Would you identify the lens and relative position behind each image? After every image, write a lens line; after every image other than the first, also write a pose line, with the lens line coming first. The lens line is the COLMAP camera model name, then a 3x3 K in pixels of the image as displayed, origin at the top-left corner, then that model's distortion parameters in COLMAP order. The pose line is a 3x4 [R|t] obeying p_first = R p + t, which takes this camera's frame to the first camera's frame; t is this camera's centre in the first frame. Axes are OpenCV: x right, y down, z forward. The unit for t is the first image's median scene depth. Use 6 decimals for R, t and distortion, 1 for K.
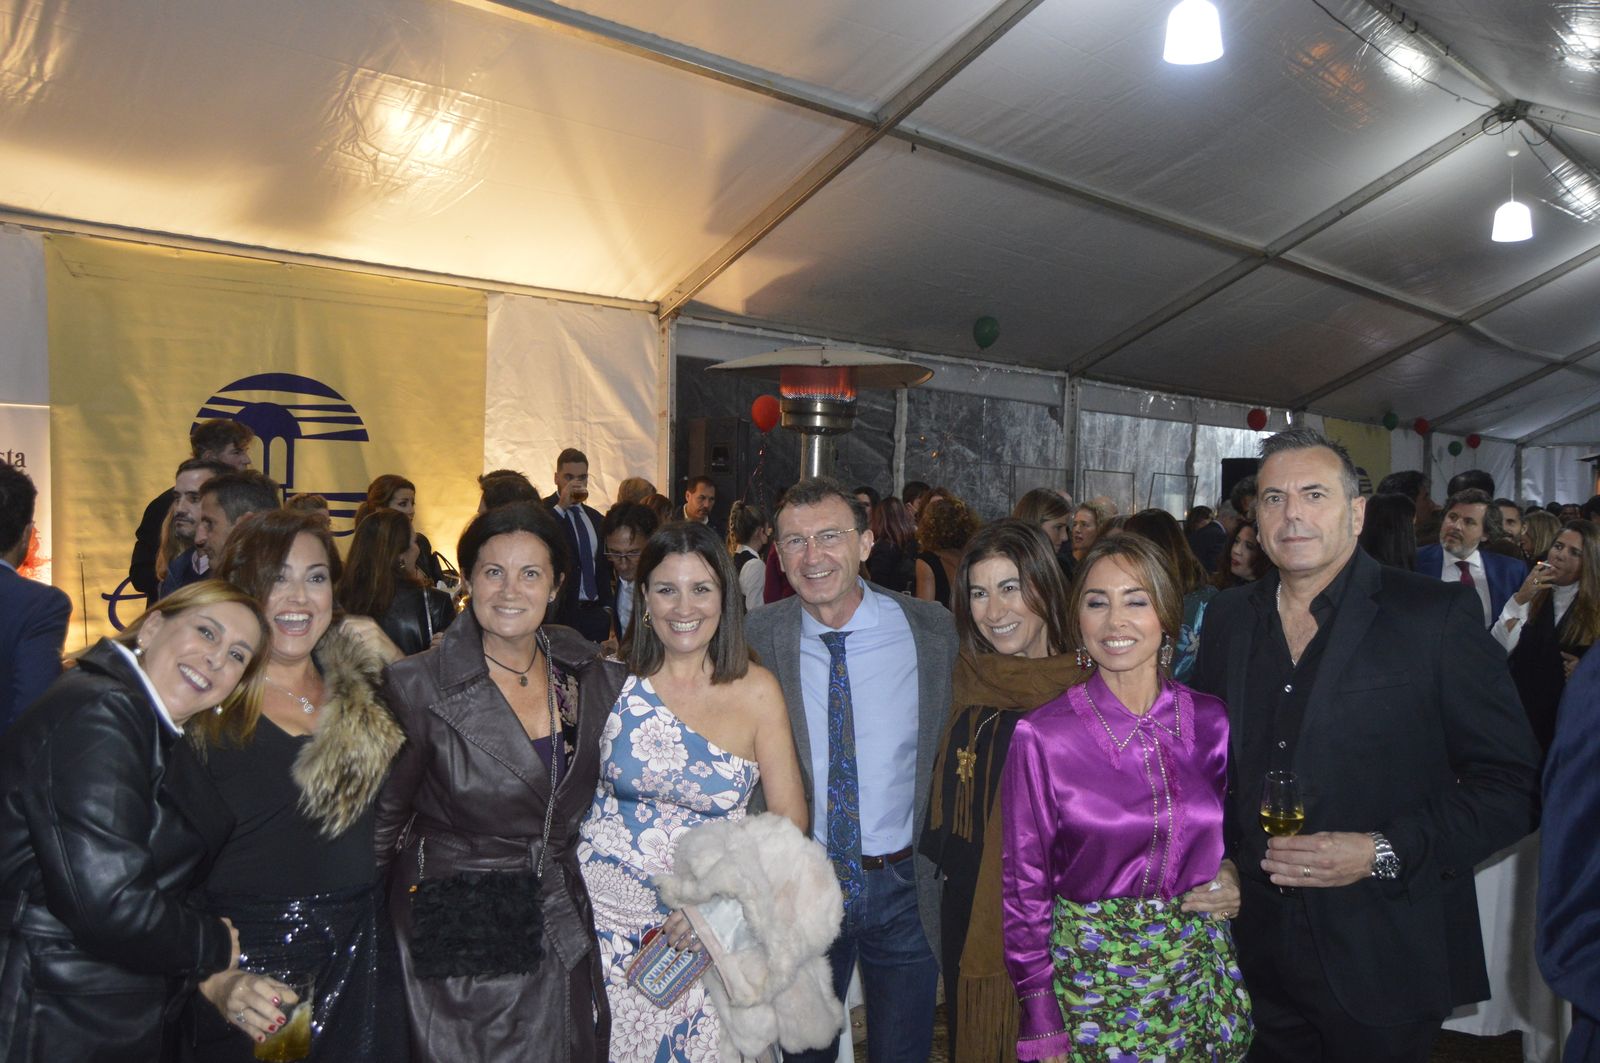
lens RADIAL K [[1356.8, 0, 800.0], [0, 1356.8, 531.5], [0, 0, 1]] dist [-0.077784, 0.019948]
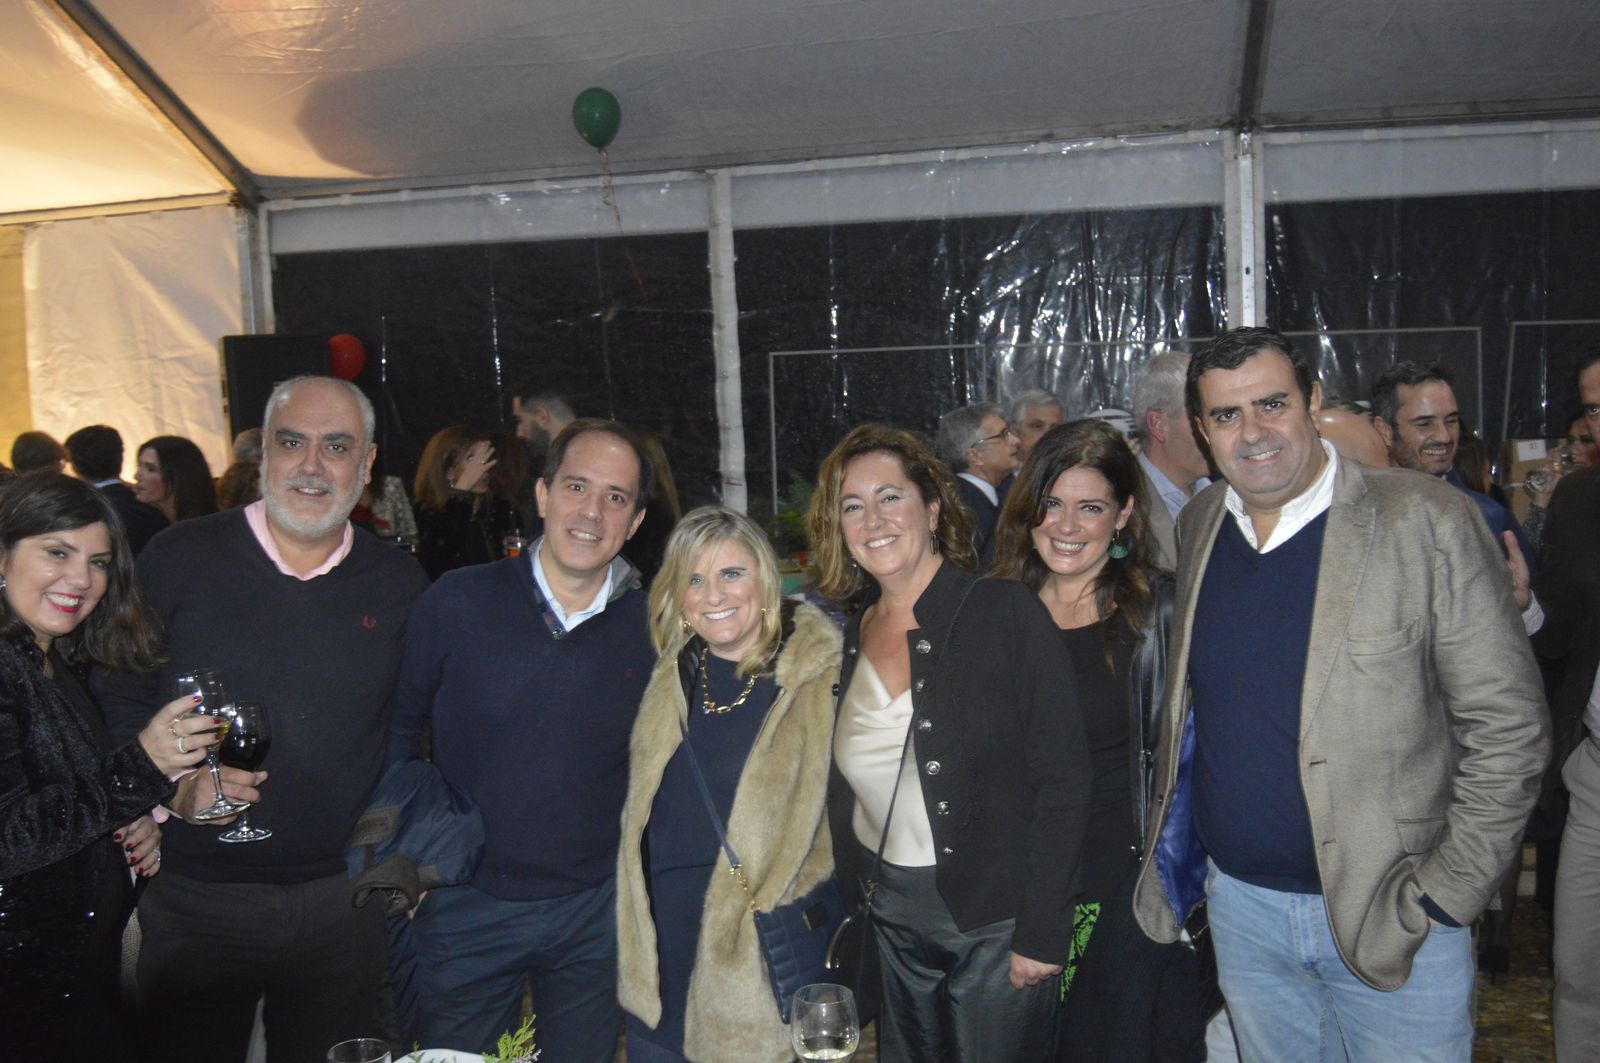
lens RADIAL K [[1356.8, 0, 800.0], [0, 1356.8, 531.5], [0, 0, 1]] dist [-0.077784, 0.019948]
pose [[0.587489, 0.034249, -0.808507, 0.721365], [0.033000, 0.997259, 0.066224, -0.018573], [0.808559, -0.065587, 0.584749, 0.846829]]
